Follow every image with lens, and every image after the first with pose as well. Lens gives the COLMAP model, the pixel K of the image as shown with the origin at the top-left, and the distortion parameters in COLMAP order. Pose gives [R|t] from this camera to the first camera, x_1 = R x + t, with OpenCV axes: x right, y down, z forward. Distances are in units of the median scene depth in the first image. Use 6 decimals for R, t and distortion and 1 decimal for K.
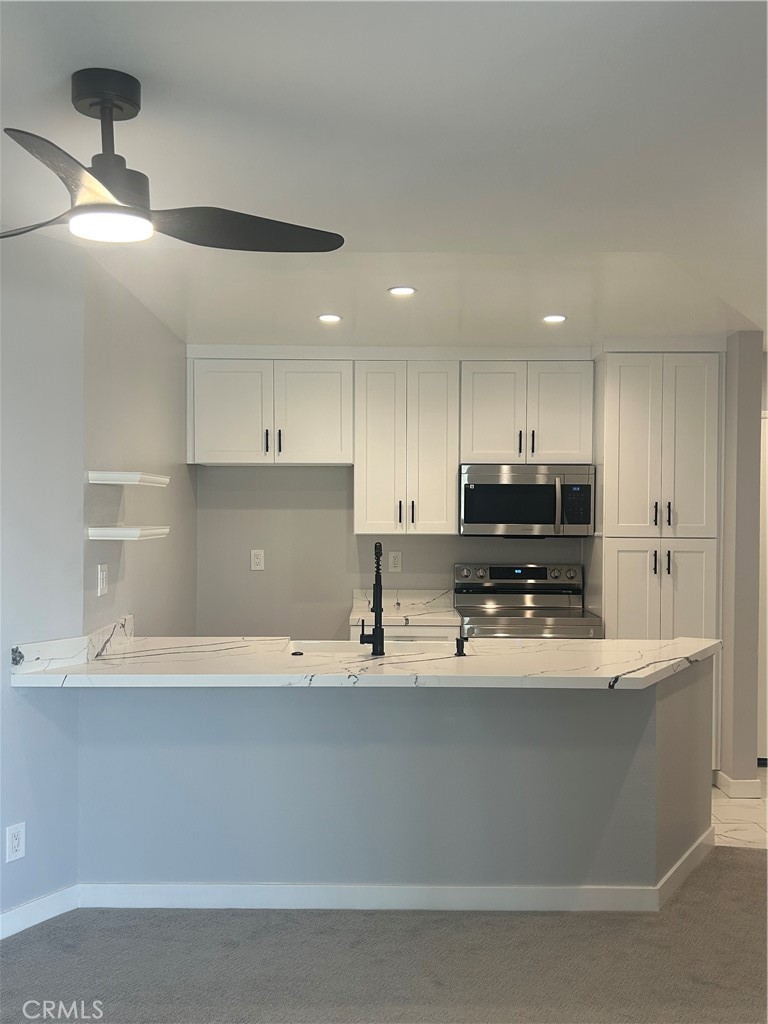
lens RADIAL K [[1044.3, 0, 384.1], [0, 1044.3, 513.0], [0, 0, 1]] dist [0.003780, 0.000000]
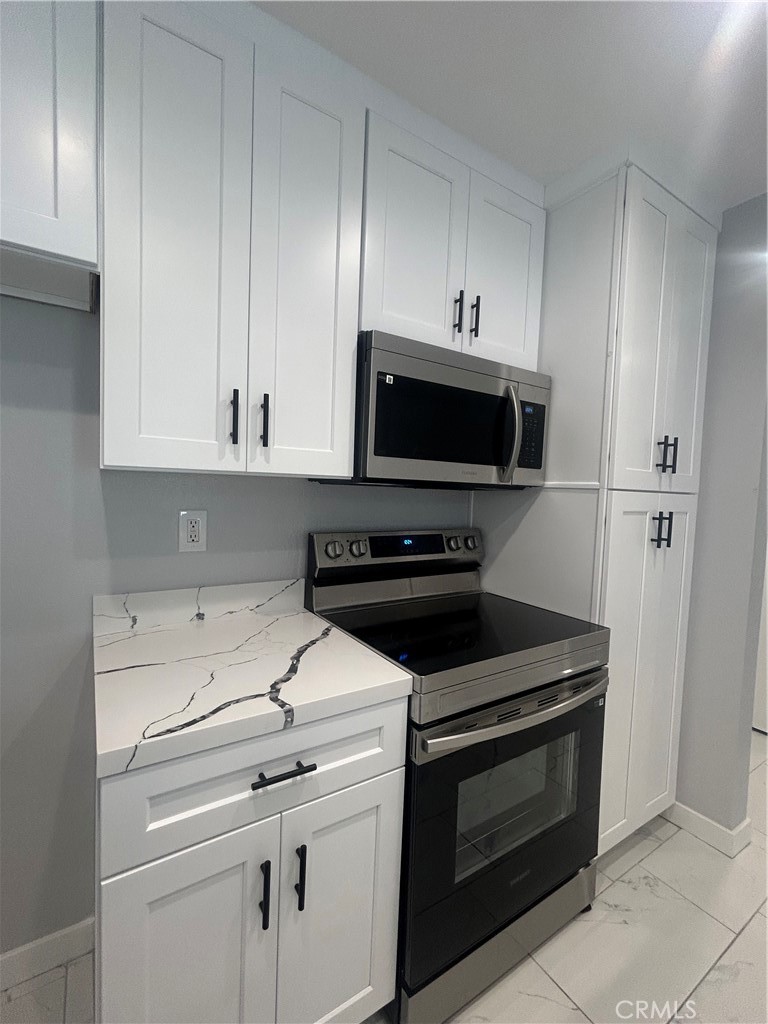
lens RADIAL K [[451.4, 0, 379.2], [0, 451.4, 510.5], [0, 0, 1]] dist [-0.000129, 0.000021]
pose [[0.839122, -0.002642, 0.543937, -0.033235], [-0.031319, 0.998095, 0.053163, 0.024137], [-0.543041, -0.061646, 0.837440, 0.815624]]
